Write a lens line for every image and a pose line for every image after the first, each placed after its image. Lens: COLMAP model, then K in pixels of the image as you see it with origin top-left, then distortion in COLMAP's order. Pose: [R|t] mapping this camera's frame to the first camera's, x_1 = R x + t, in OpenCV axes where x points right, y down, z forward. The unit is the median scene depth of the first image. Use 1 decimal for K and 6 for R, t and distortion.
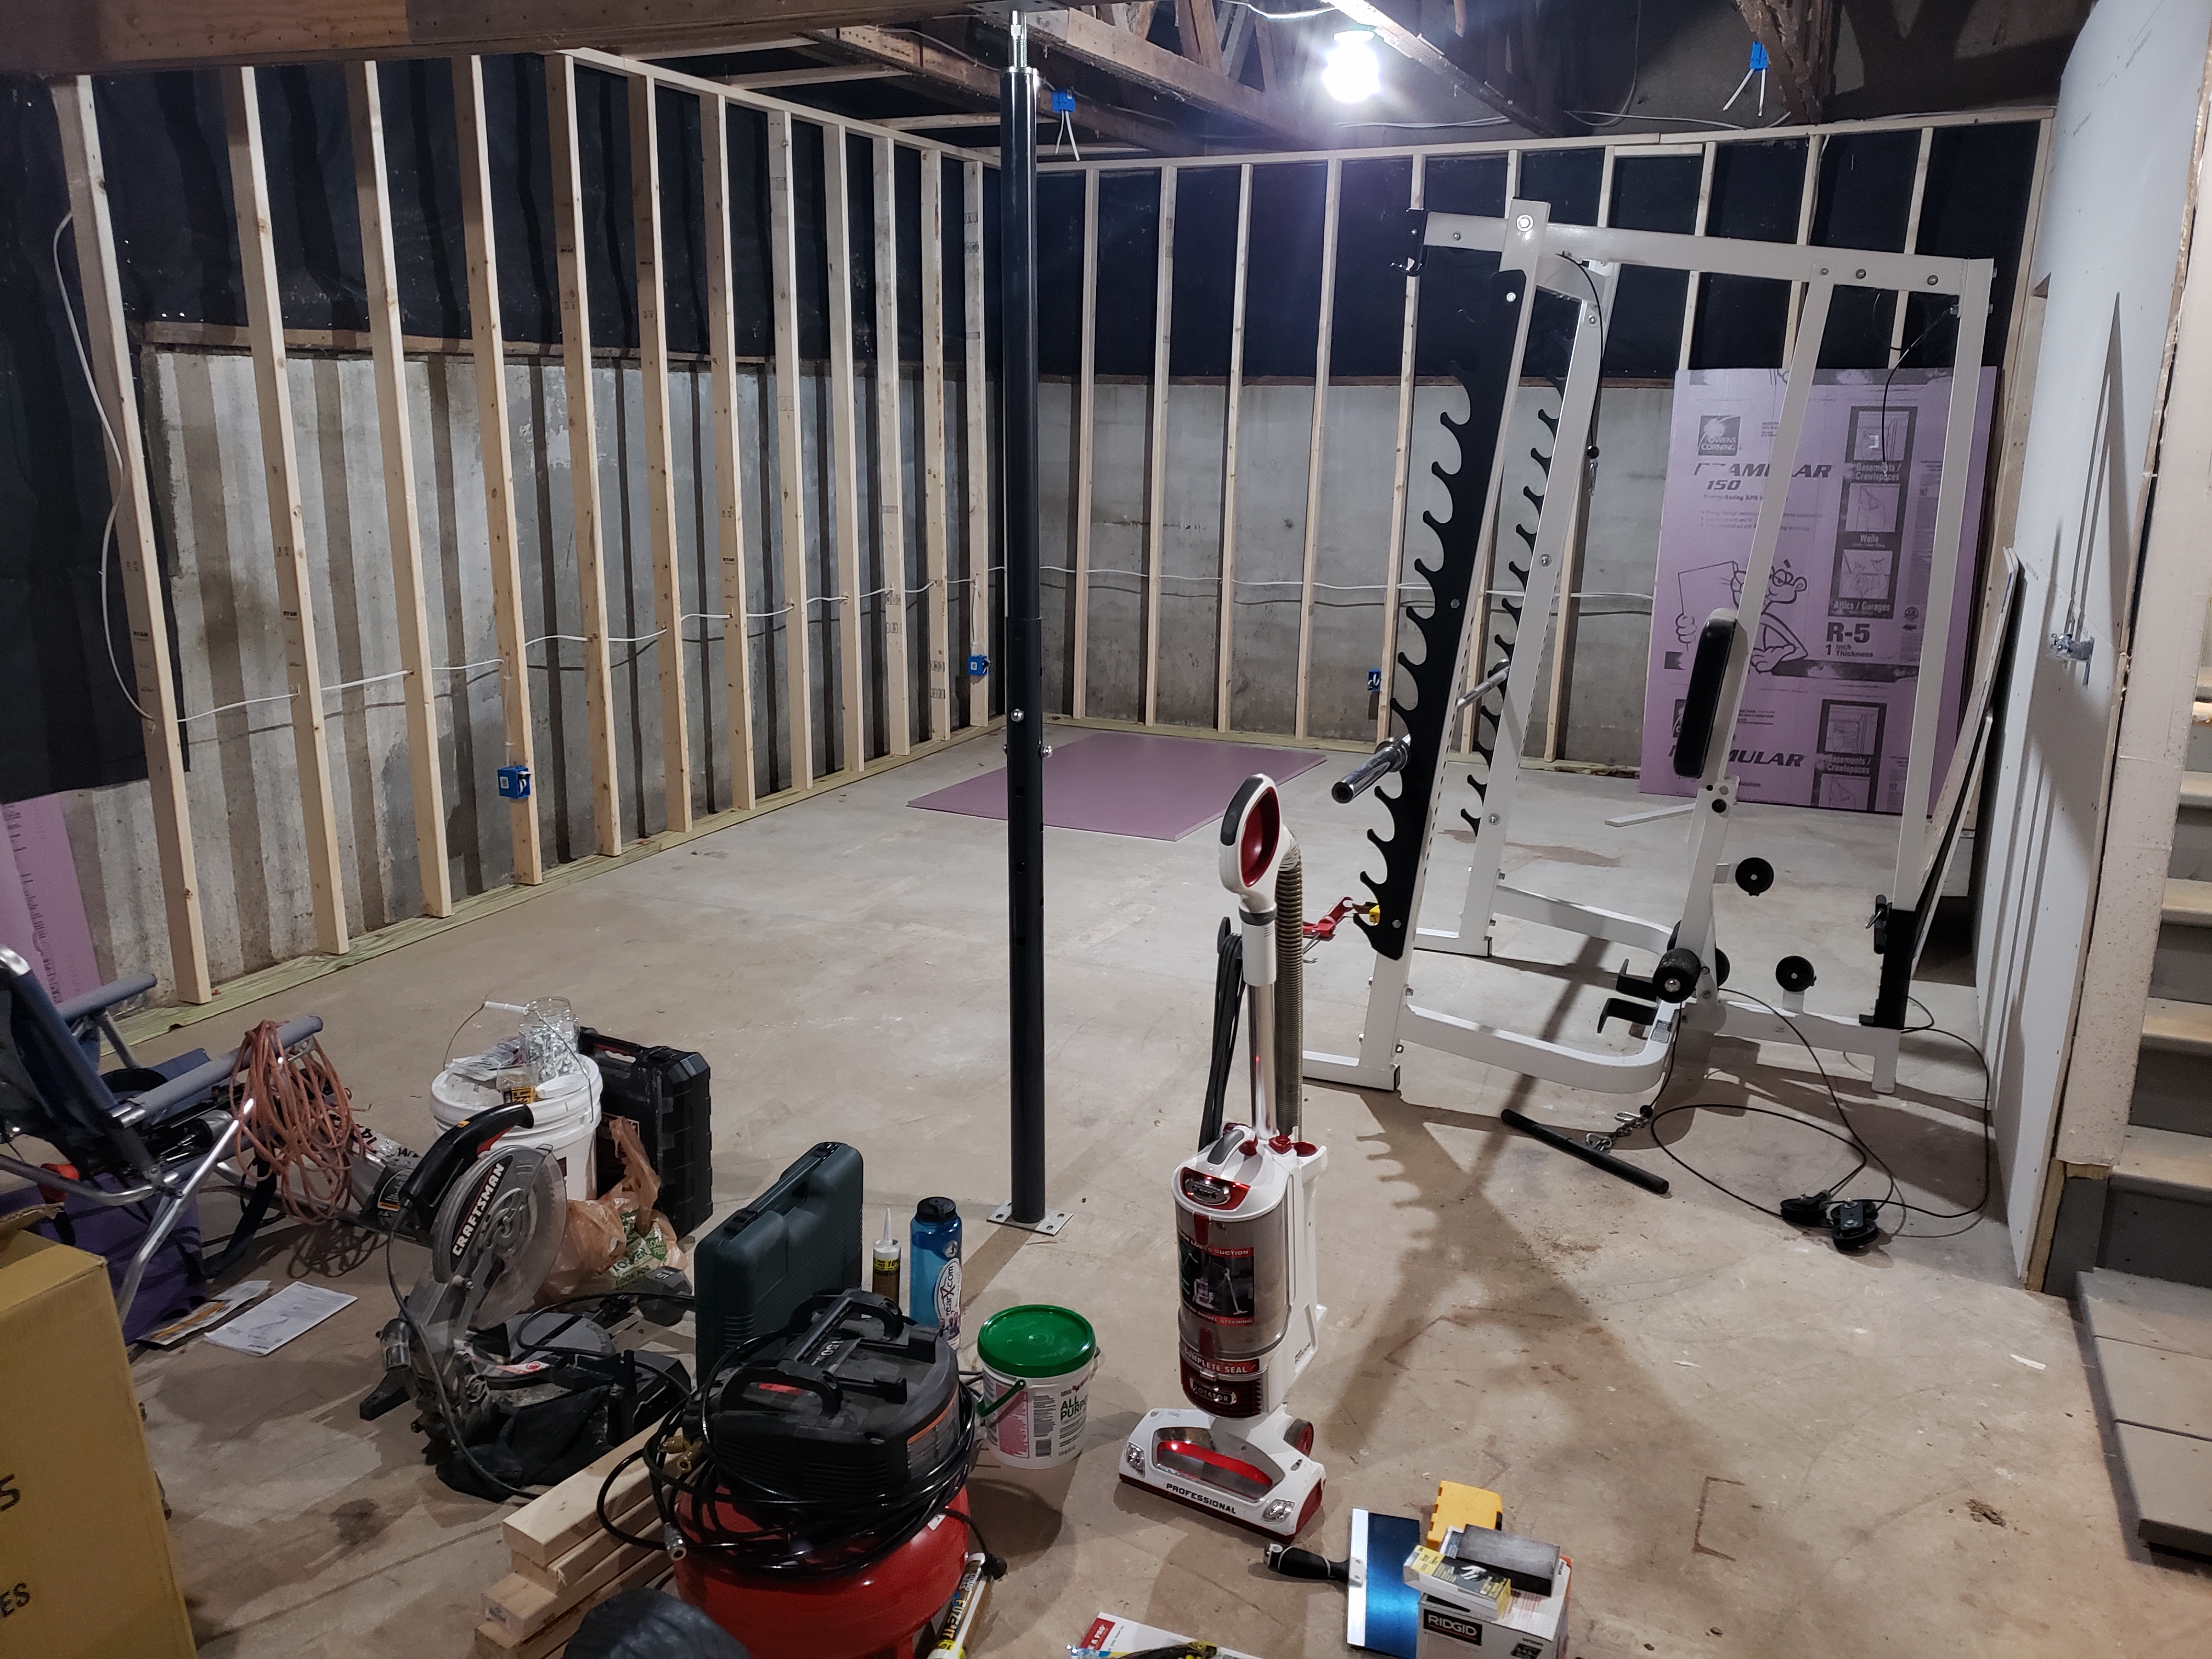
lens RADIAL K [[1689.6, 0, 1111.7], [0, 1689.6, 817.5], [0, 0, 1]] dist [-0.002269, 0.032166]
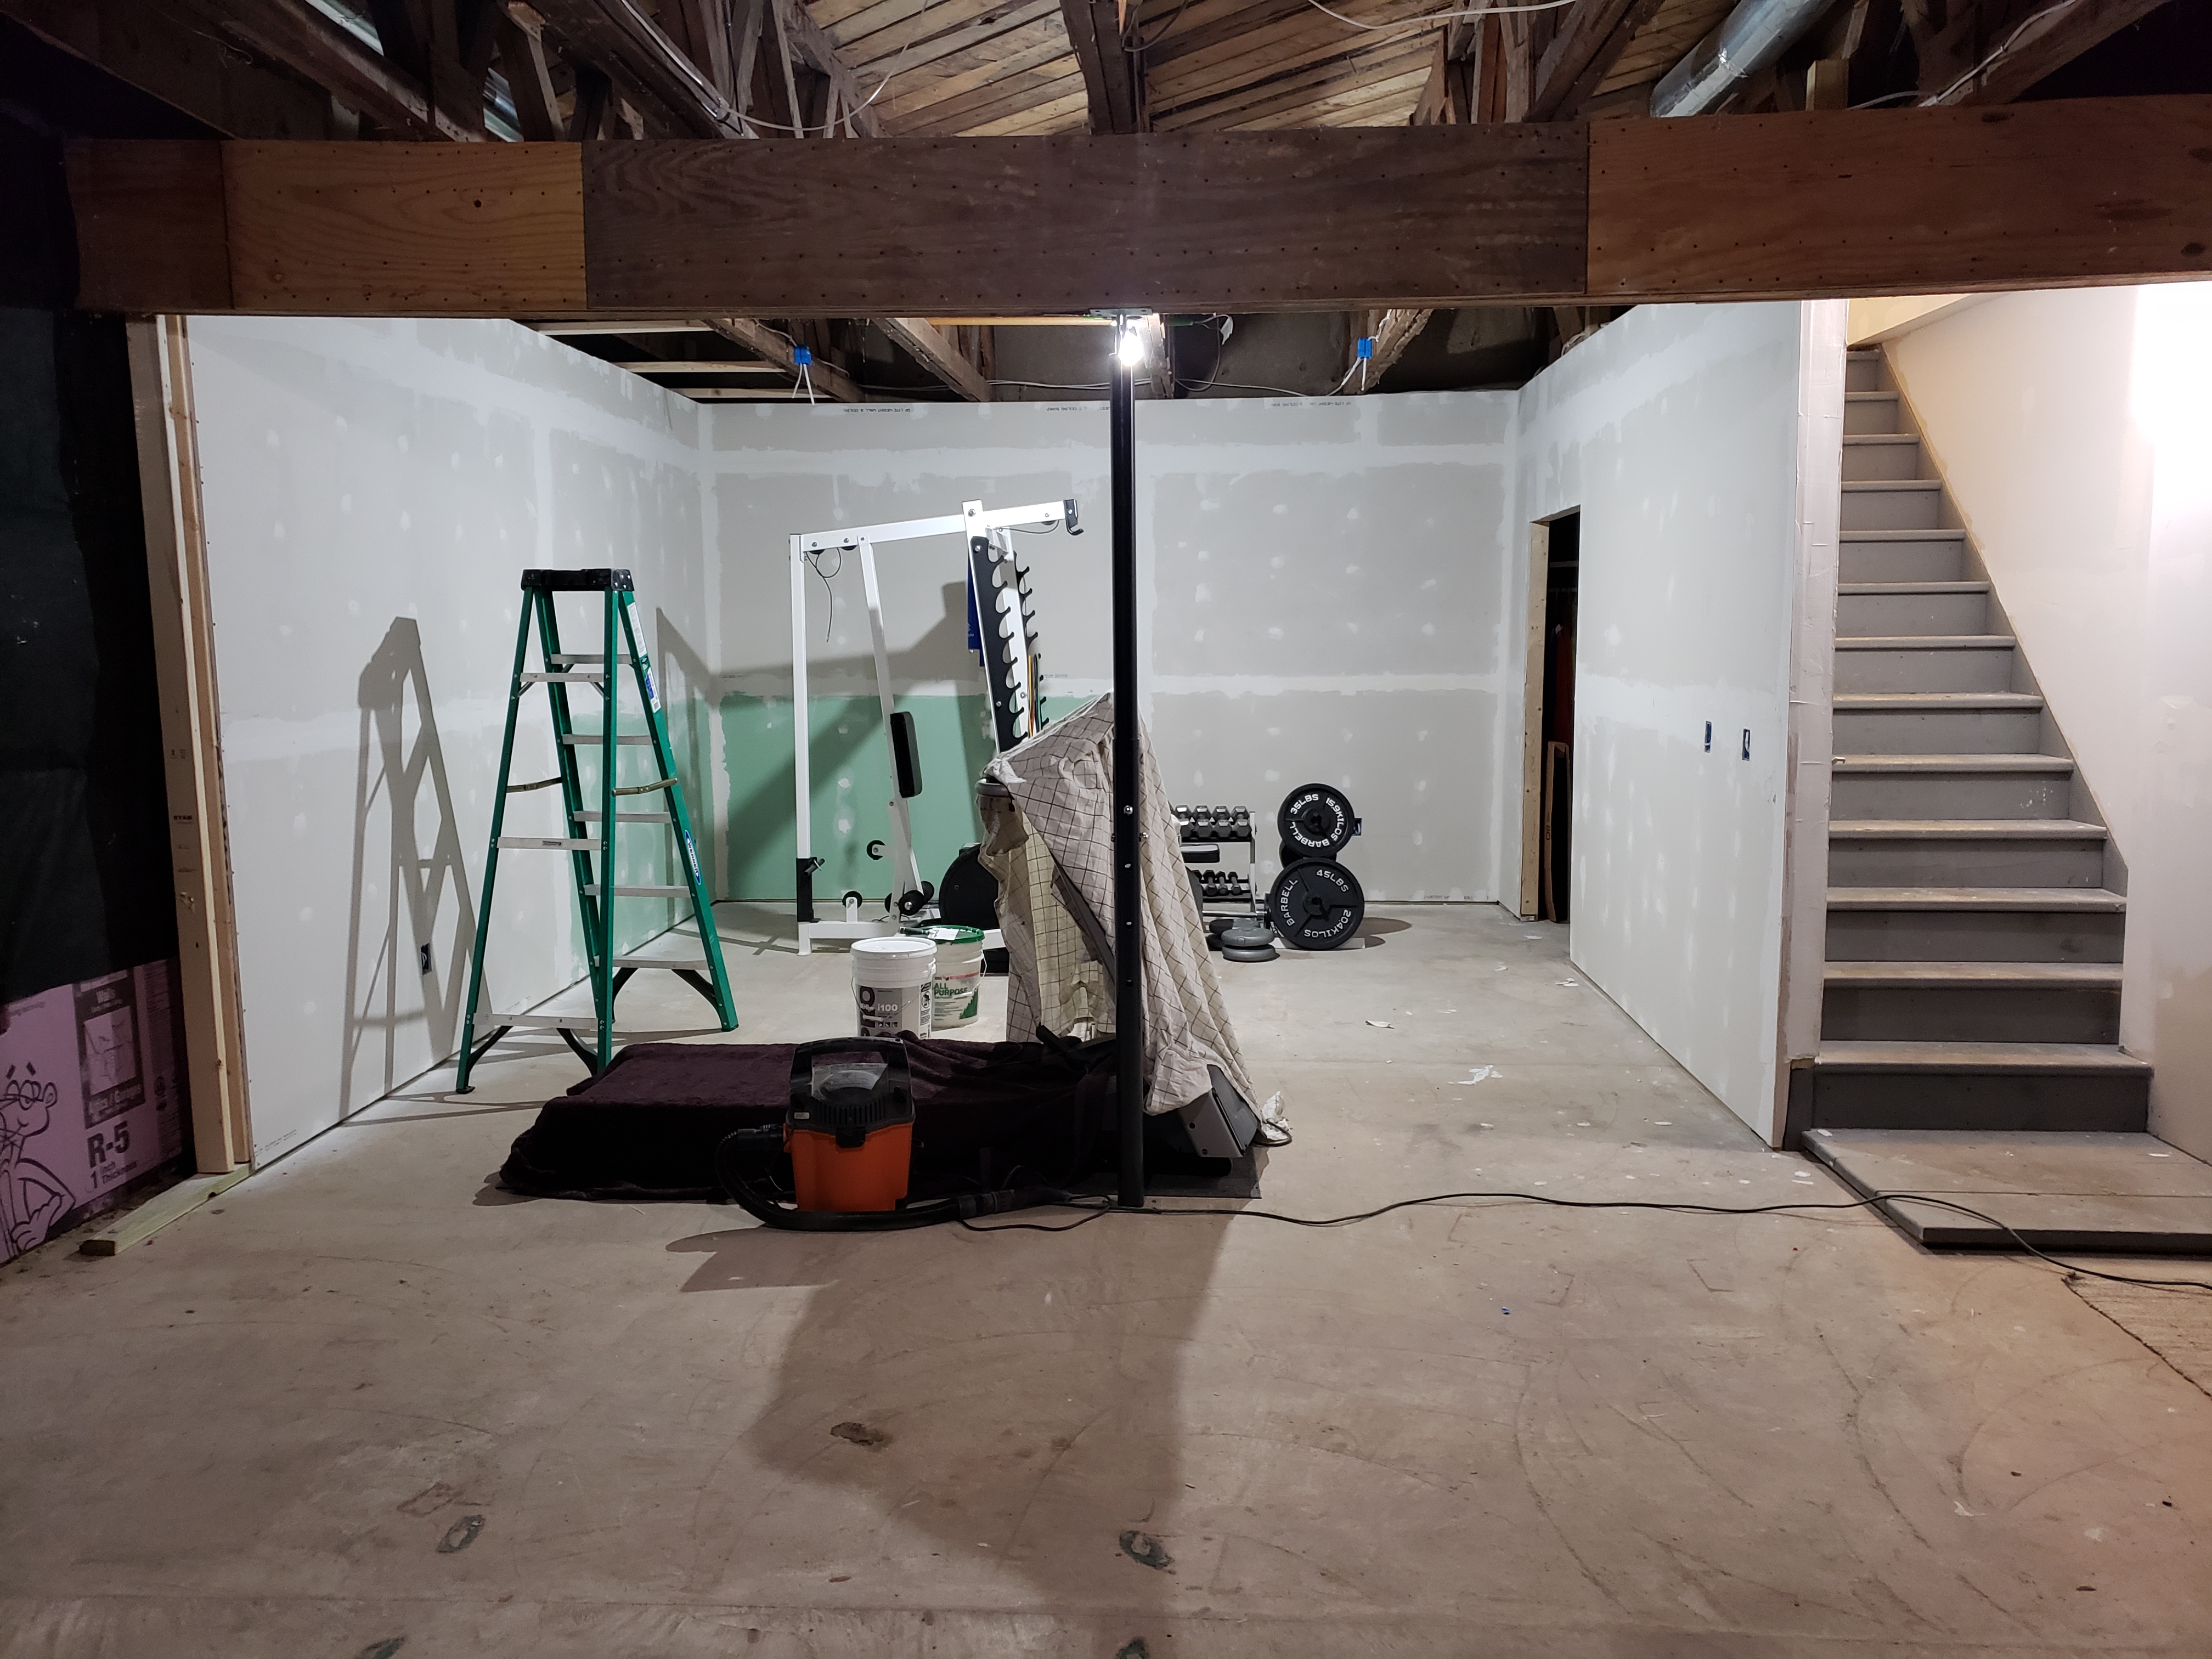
lens RADIAL K [[1689.6, 0, 1109.8], [0, 1689.6, 839.4], [0, 0, 1]] dist [-0.002269, 0.032166]
pose [[0.933686, -0.061301, 0.352806, -0.500534], [0.102520, 0.989758, -0.099341, 0.086305], [-0.343103, 0.128923, 0.930408, -0.225298]]
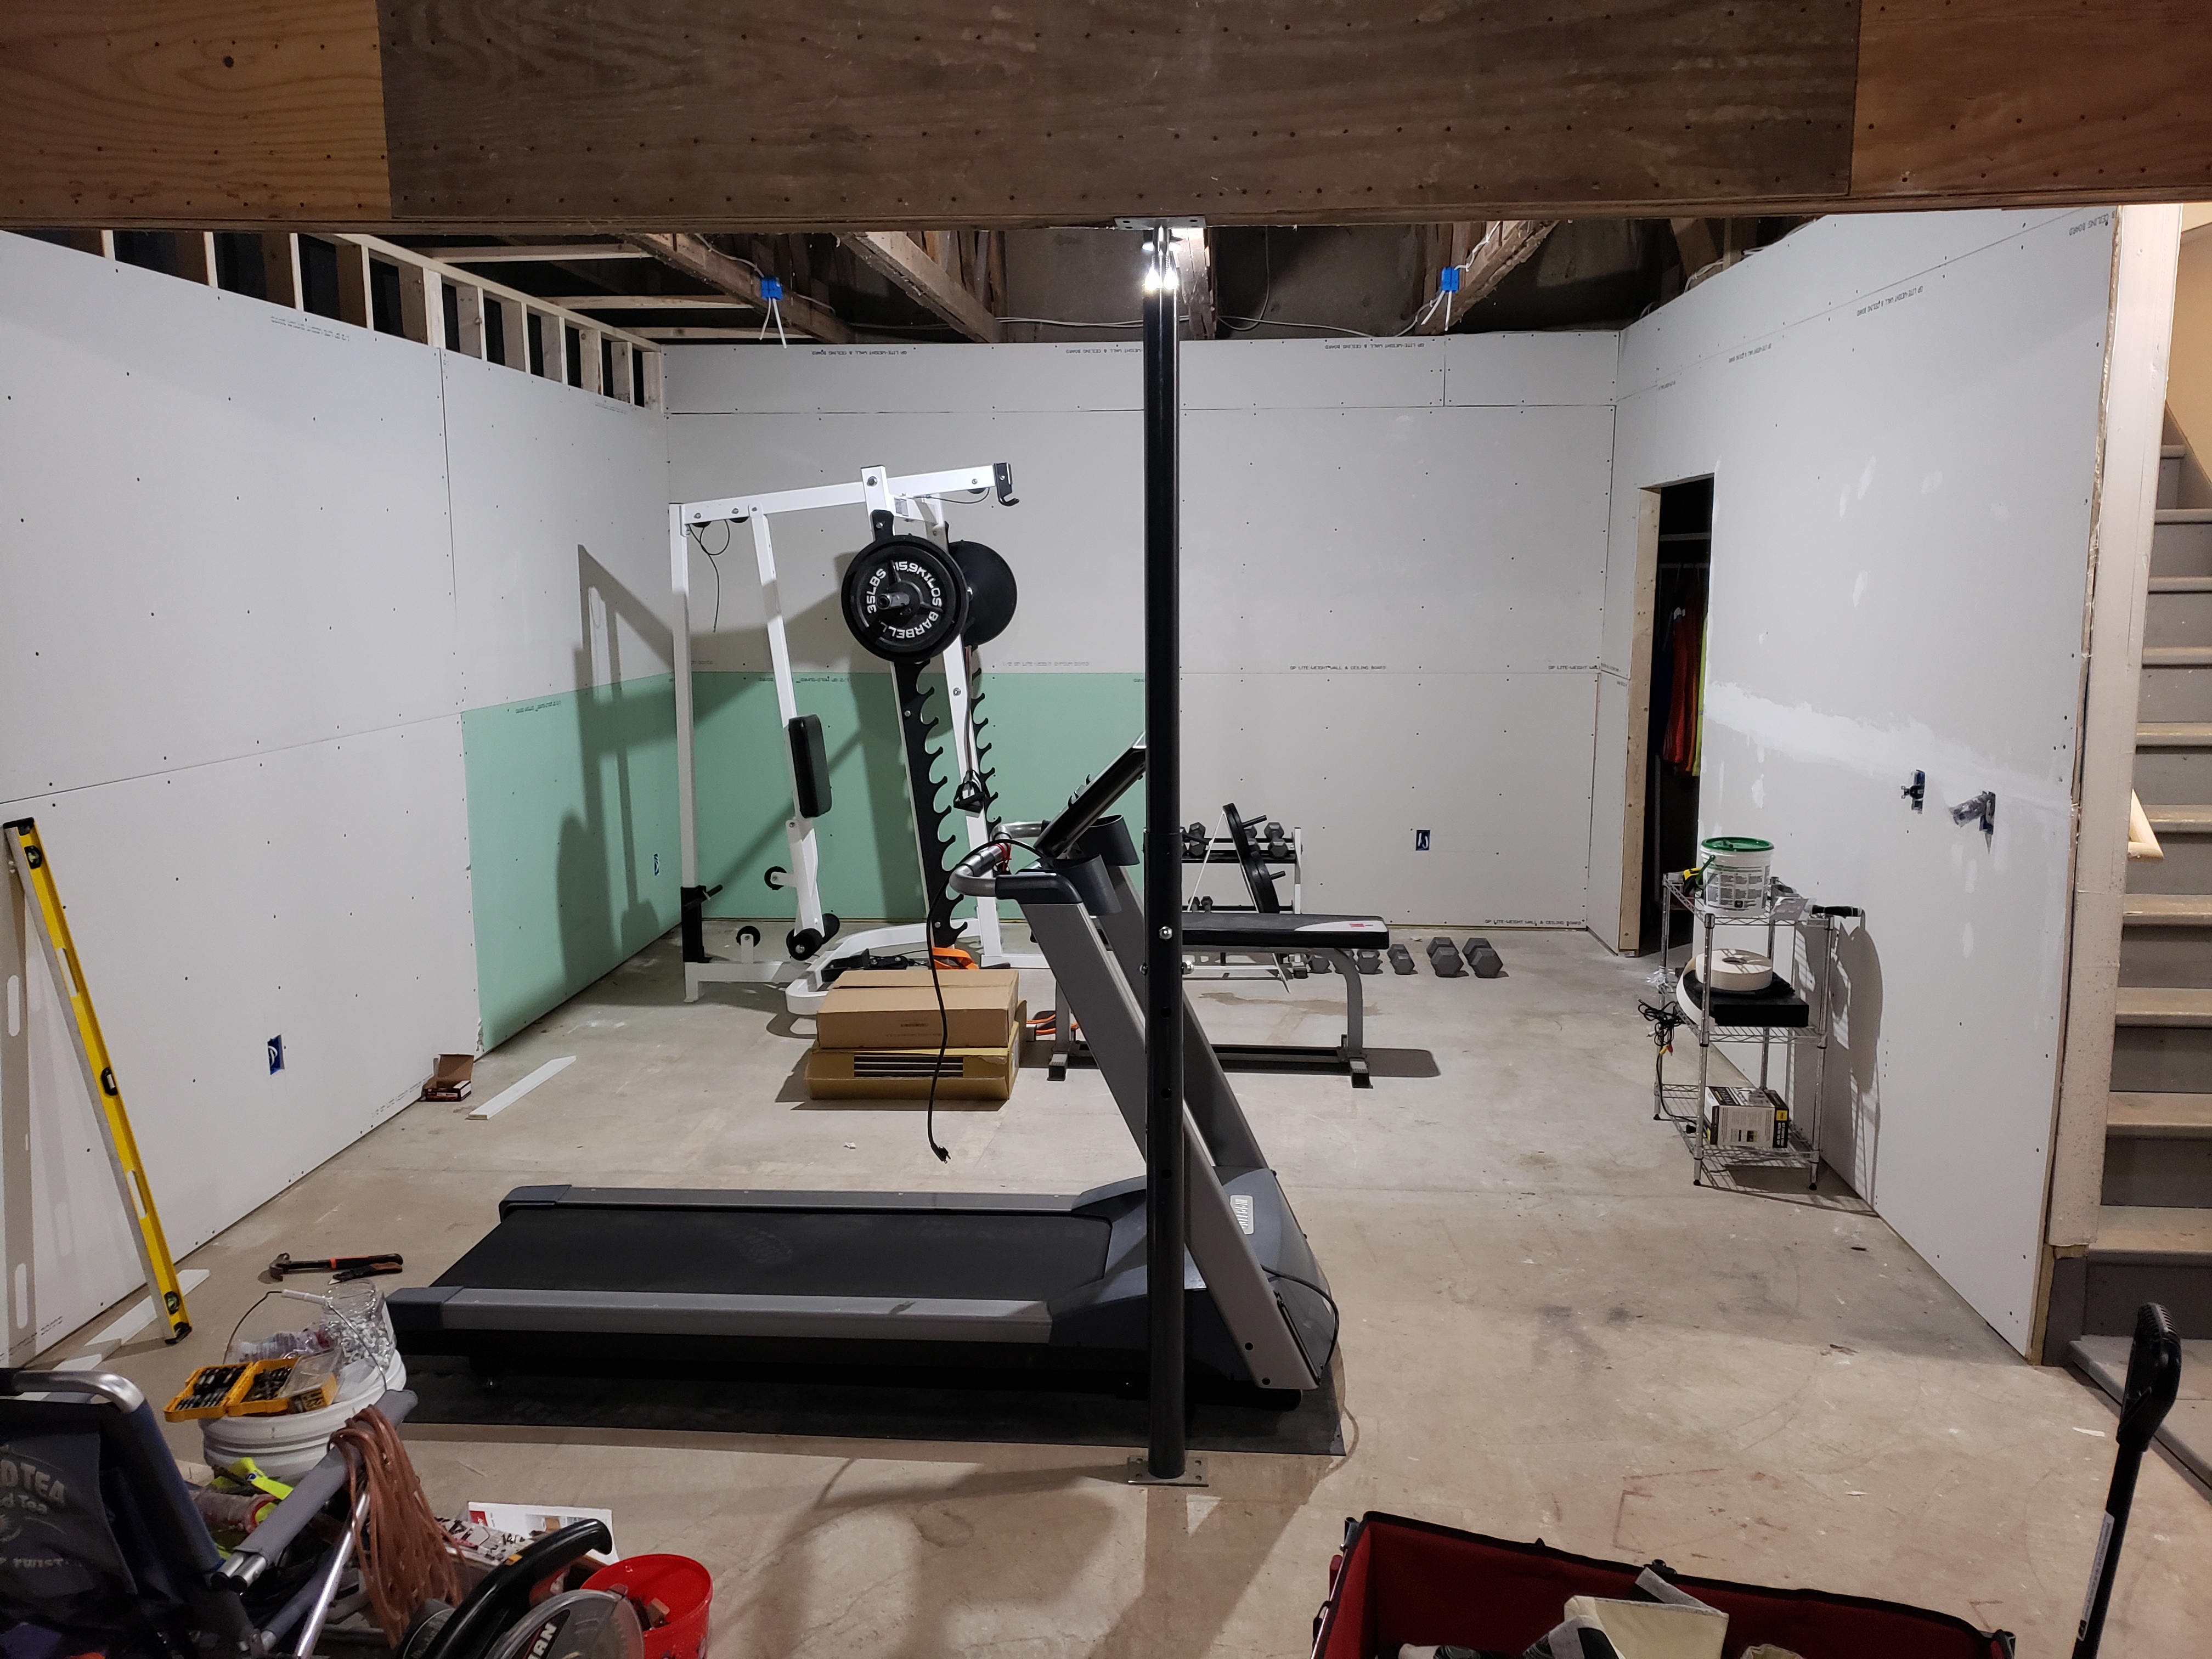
lens RADIAL K [[1689.6, 0, 1114.0], [0, 1689.6, 826.0], [0, 0, 1]] dist [-0.002269, 0.032166]
pose [[0.938763, -0.066426, 0.338099, -0.368031], [0.096190, 0.992753, -0.072036, -0.051892], [-0.330863, 0.100147, 0.938350, 0.099056]]
